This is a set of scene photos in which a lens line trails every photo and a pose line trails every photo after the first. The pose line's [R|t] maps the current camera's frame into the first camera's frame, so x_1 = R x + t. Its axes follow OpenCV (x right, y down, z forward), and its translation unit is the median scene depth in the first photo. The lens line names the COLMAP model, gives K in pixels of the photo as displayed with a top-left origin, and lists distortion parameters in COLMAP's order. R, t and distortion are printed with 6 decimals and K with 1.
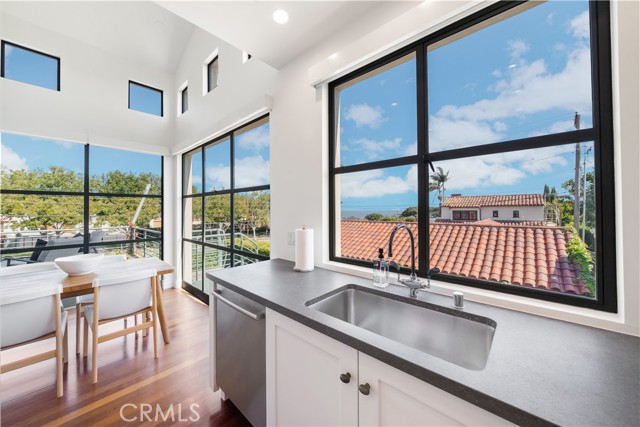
lens RADIAL K [[244.3, 0, 307.7], [0, 244.3, 205.8], [0, 0, 1]] dist [0.024306, -0.000028]
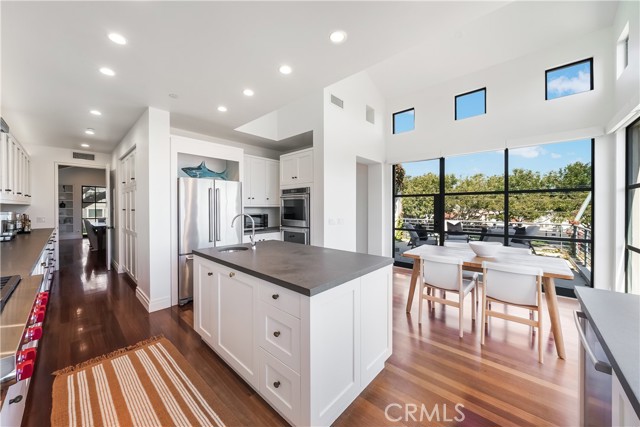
lens RADIAL K [[228.6, 0, 318.0], [0, 228.6, 207.3], [0, 0, 1]] dist [-0.001433, -0.000032]
pose [[0.043228, 0.004985, -0.999053, 0.116200], [0.017719, 0.999826, 0.005756, 0.001846], [0.998908, -0.017951, 0.043133, 0.069623]]
